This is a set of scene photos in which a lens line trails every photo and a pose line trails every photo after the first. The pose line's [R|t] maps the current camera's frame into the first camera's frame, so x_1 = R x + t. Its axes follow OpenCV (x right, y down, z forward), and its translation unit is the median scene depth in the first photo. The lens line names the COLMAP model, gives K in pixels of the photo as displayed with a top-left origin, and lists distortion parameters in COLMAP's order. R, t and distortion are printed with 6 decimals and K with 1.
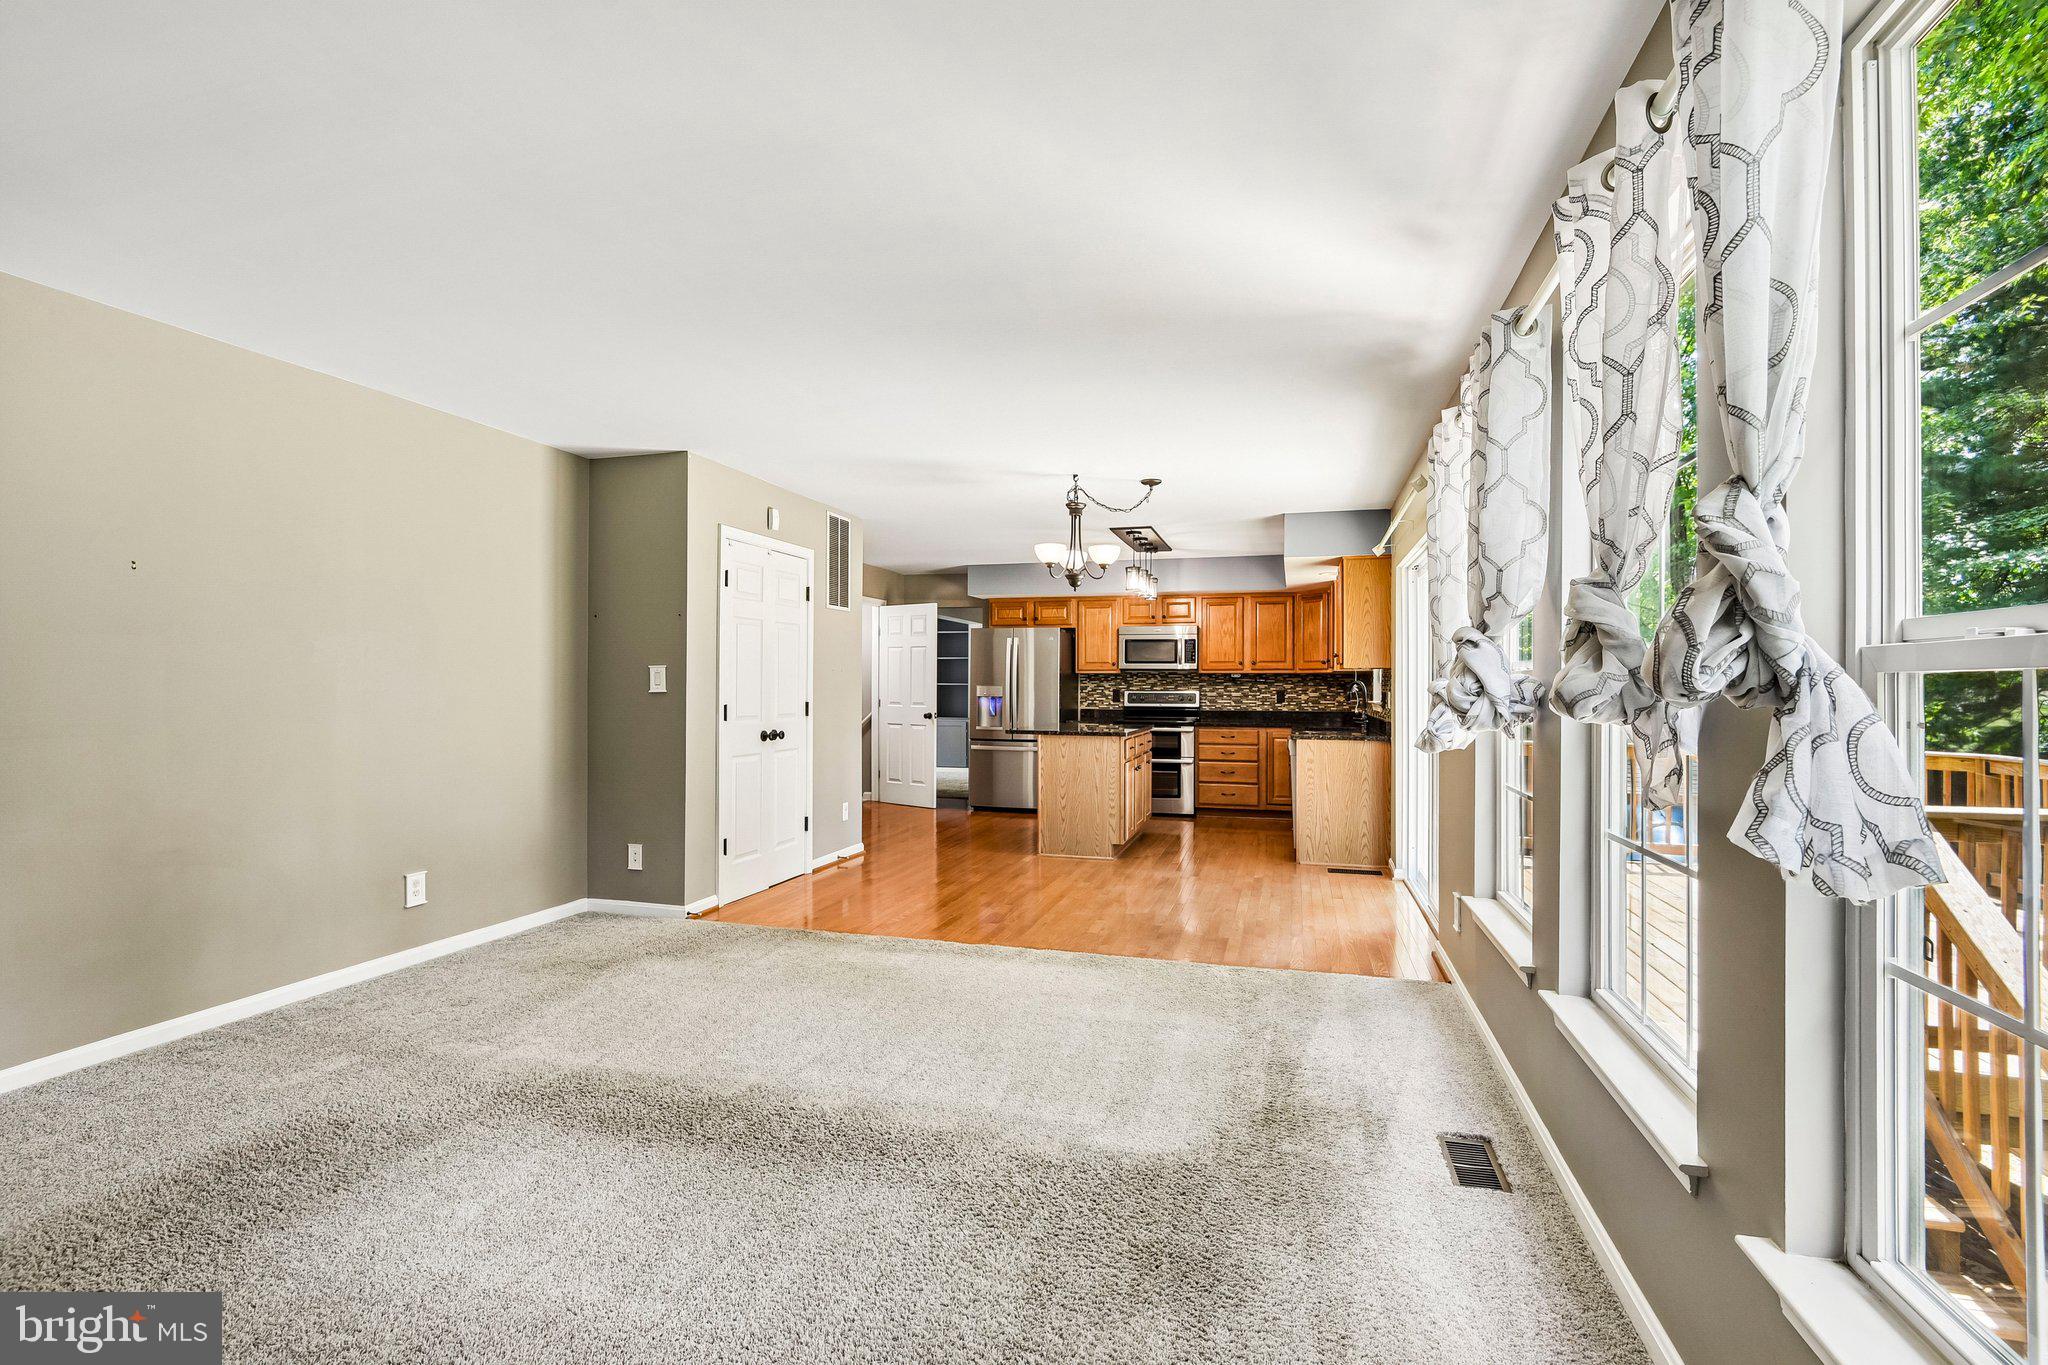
lens RADIAL K [[944.4, 0, 1020.0], [0, 944.4, 680.1], [0, 0, 1]] dist [-0.012938, -0.006506]
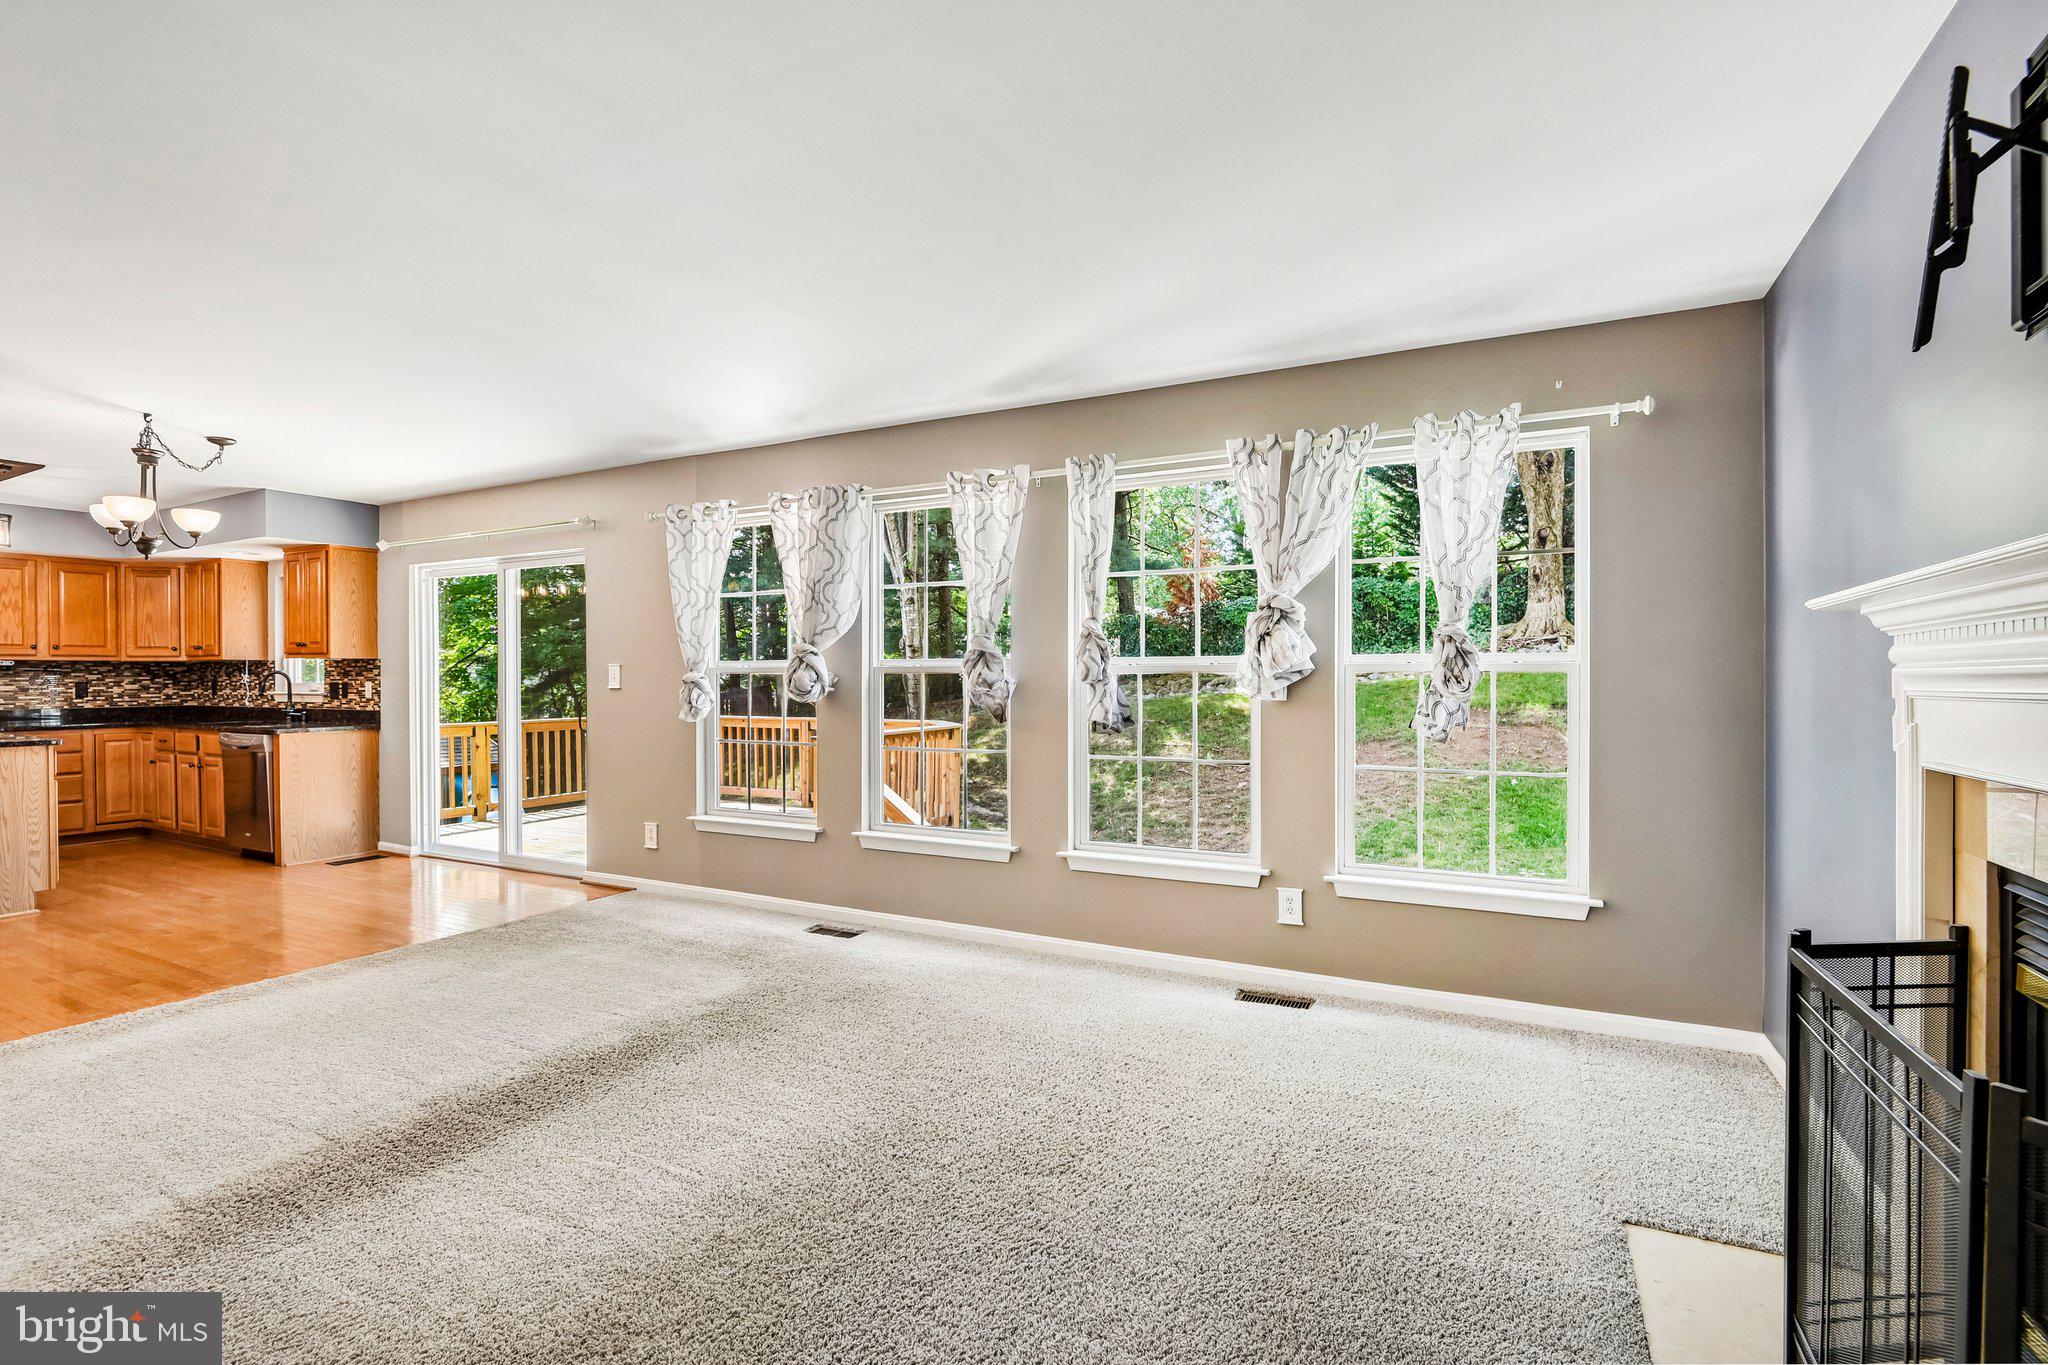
lens RADIAL K [[944.4, 0, 1019.9], [0, 944.4, 687.0], [0, 0, 1]] dist [-0.012938, -0.006506]
pose [[0.200628, -0.016768, 0.979524, -0.334780], [-0.003576, 0.999834, 0.017848, -0.001951], [-0.979661, -0.007084, 0.200535, 0.070391]]
